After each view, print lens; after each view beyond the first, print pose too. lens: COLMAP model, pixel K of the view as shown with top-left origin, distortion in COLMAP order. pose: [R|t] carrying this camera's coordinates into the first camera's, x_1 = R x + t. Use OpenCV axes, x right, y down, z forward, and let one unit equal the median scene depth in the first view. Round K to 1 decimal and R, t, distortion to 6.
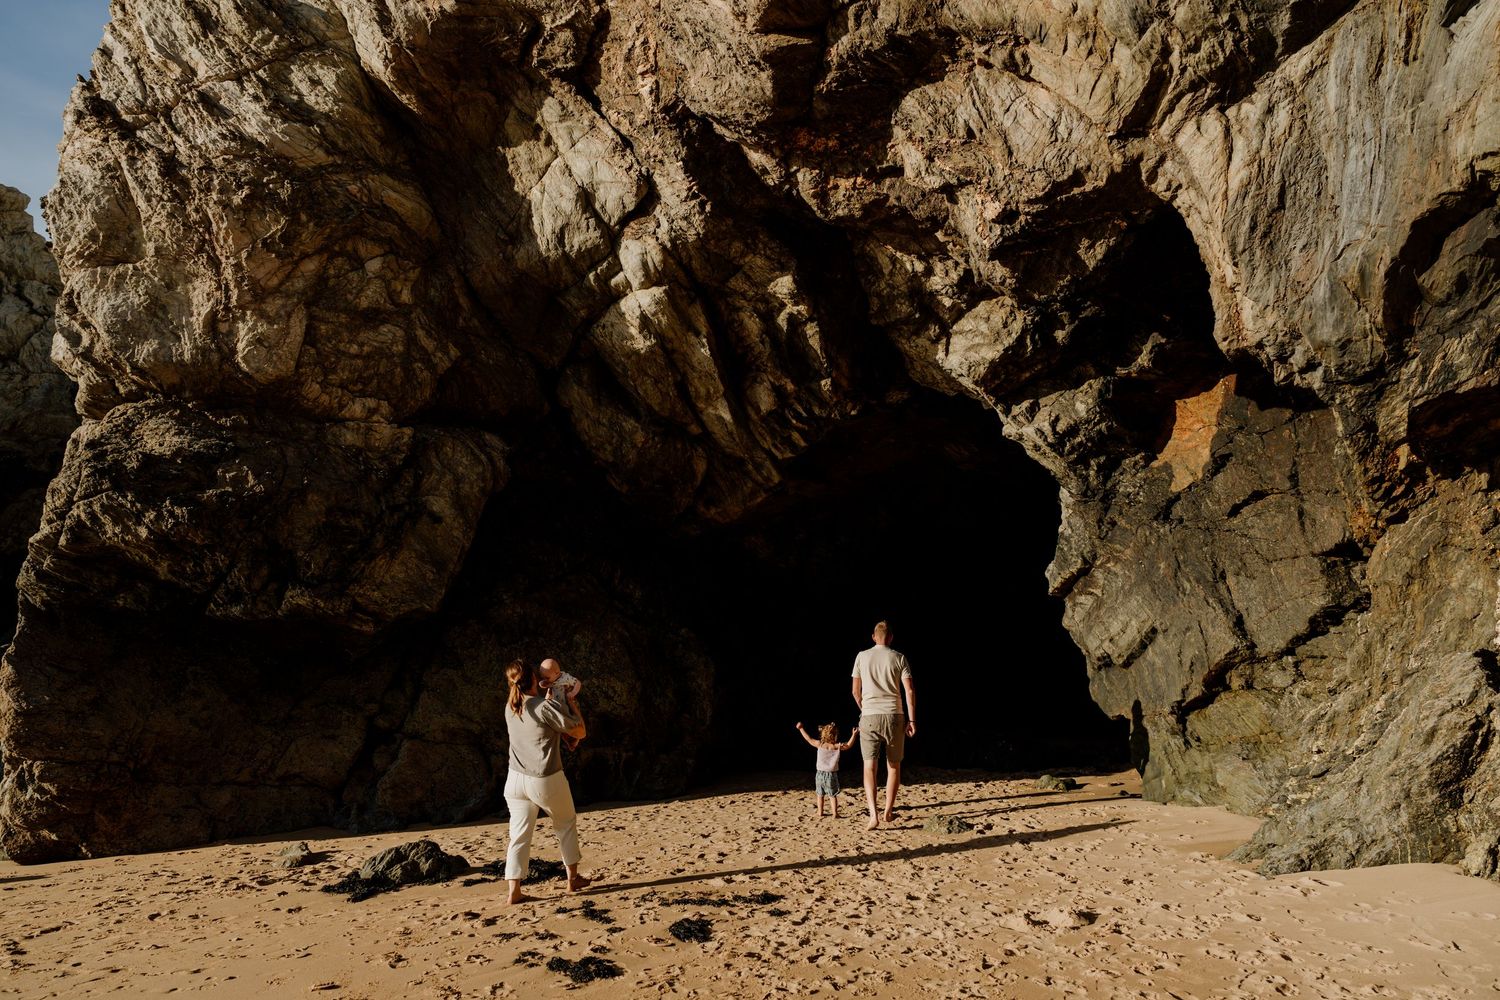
lens RADIAL K [[1197.7, 0, 750.0], [0, 1197.7, 500.0], [0, 0, 1]] dist [0.000365, -0.006197]
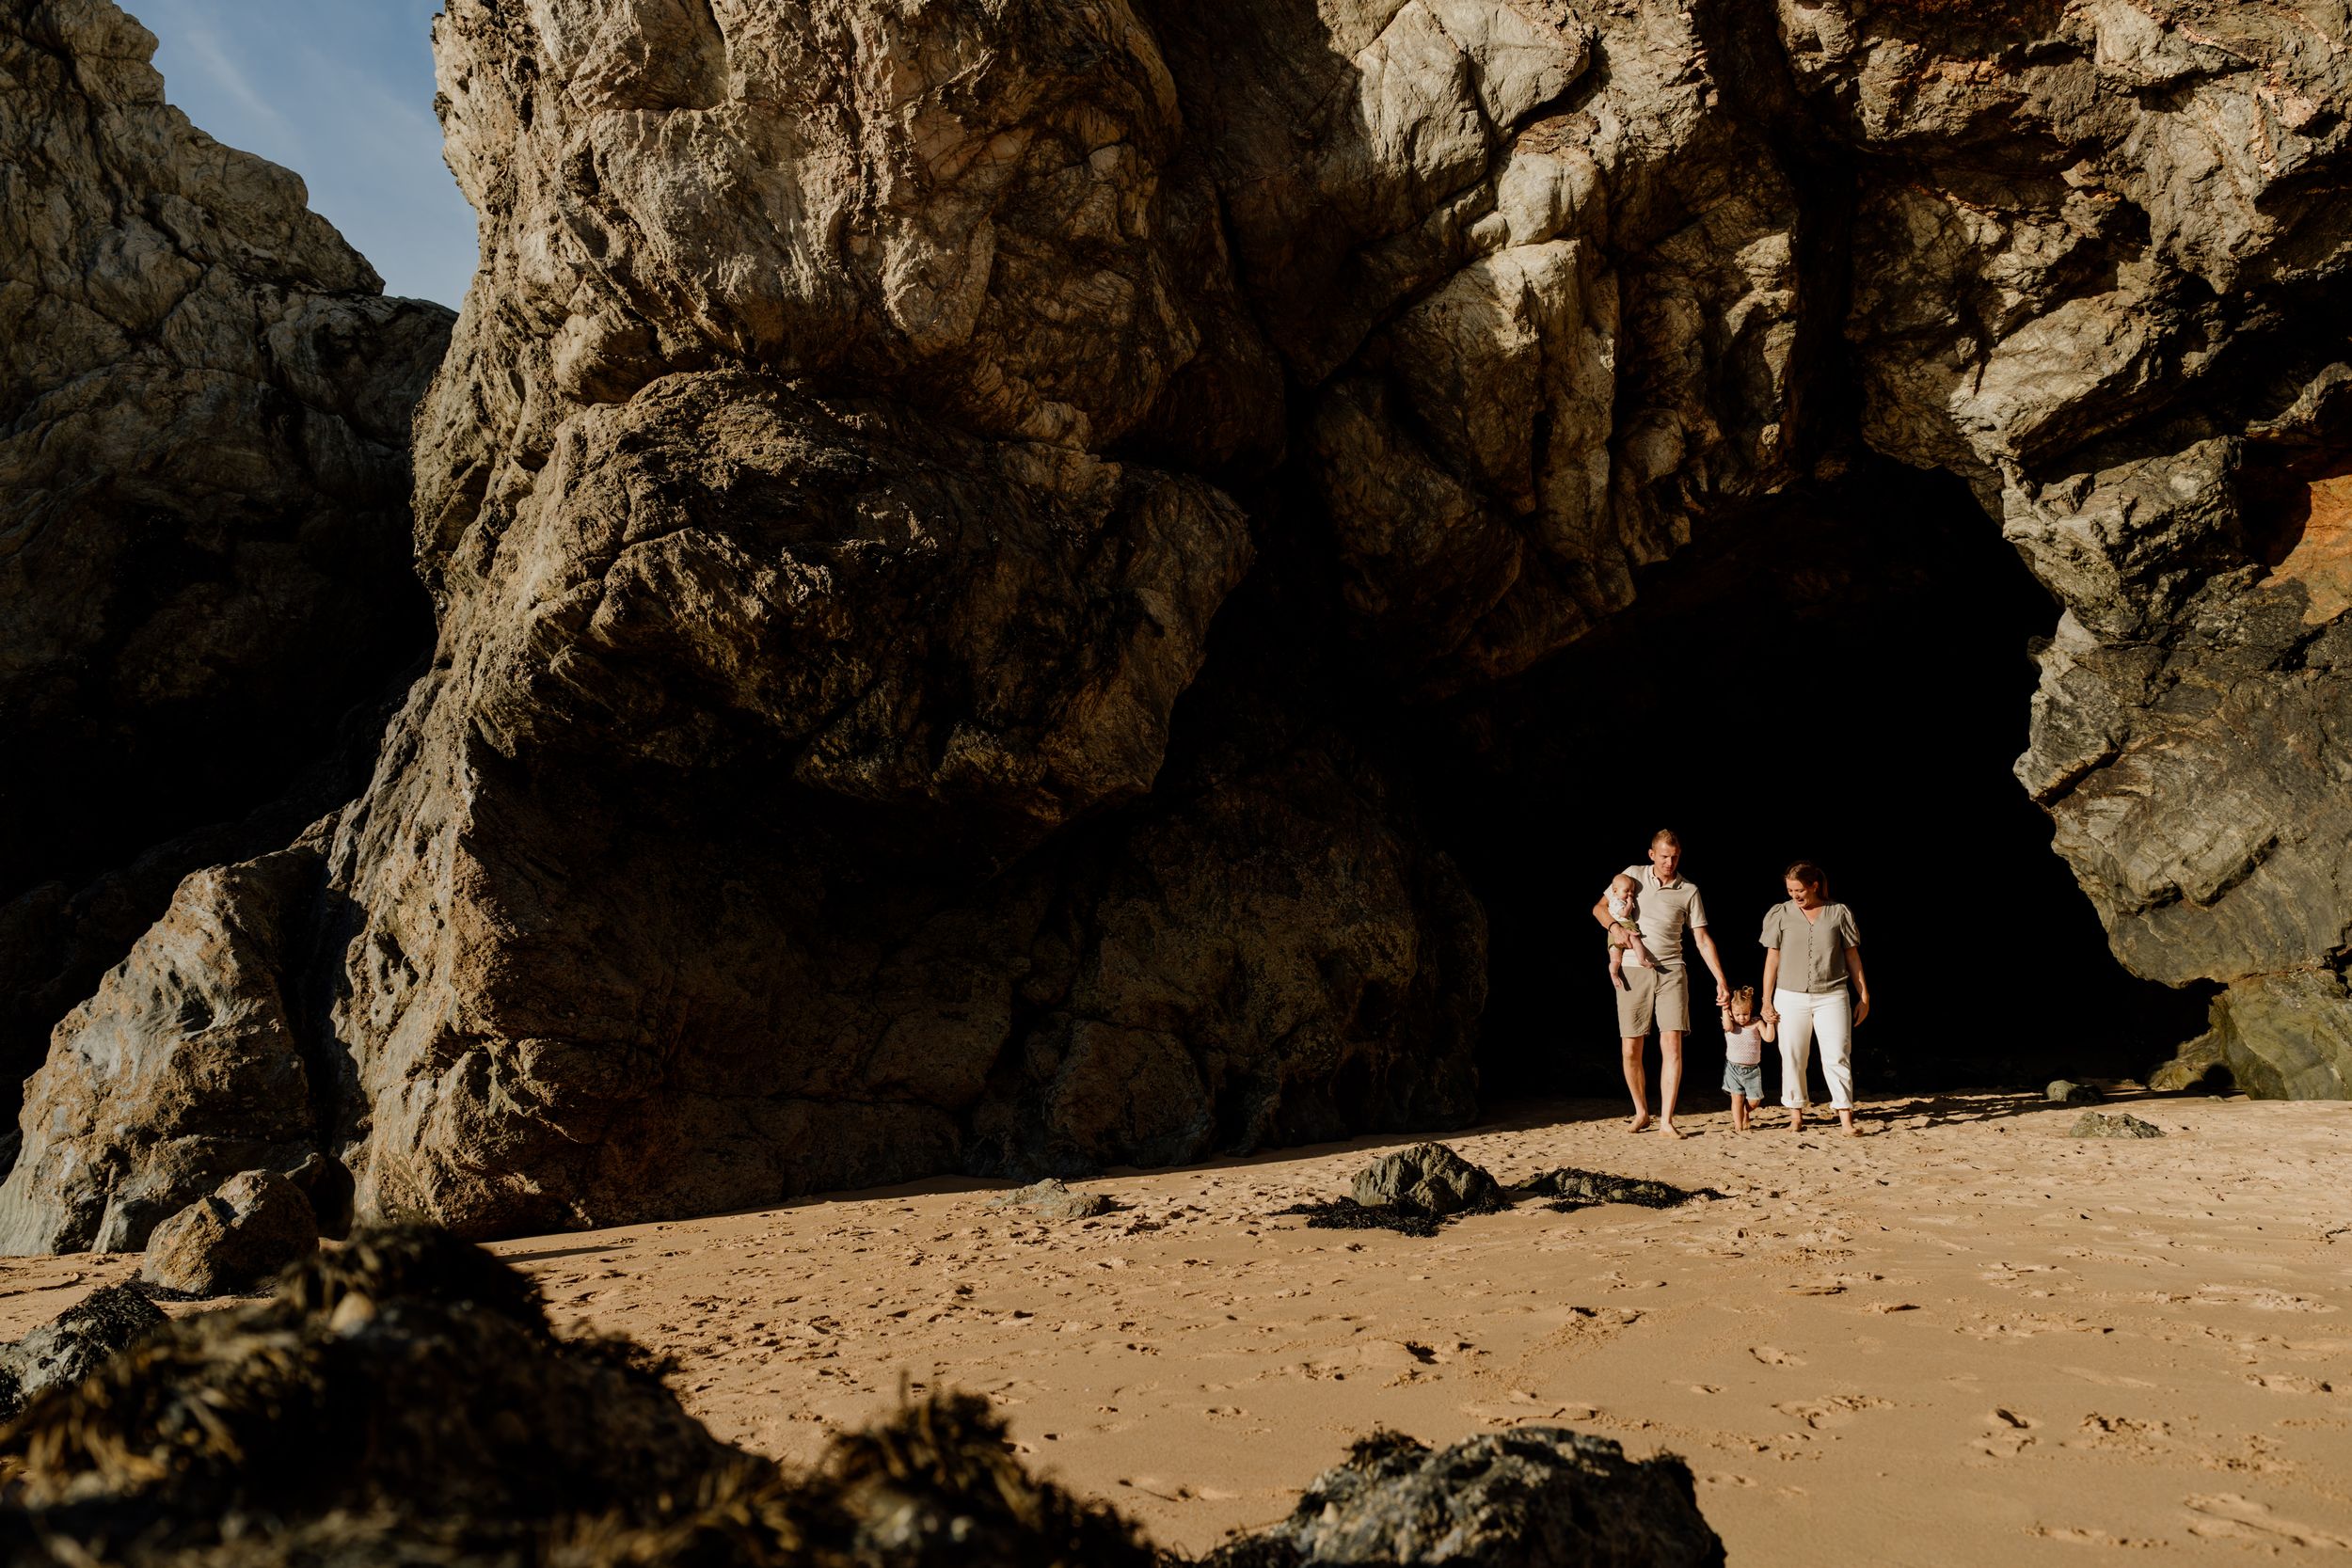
lens RADIAL K [[1916.9, 0, 1187.3], [0, 1916.9, 796.3], [0, 0, 1]] dist [-0.001815, 0.006060]
pose [[0.981822, 0.019071, 0.188843, -0.432411], [-0.020657, 0.999766, 0.006430, 0.092212], [-0.188676, -0.010214, 0.981986, 0.112508]]
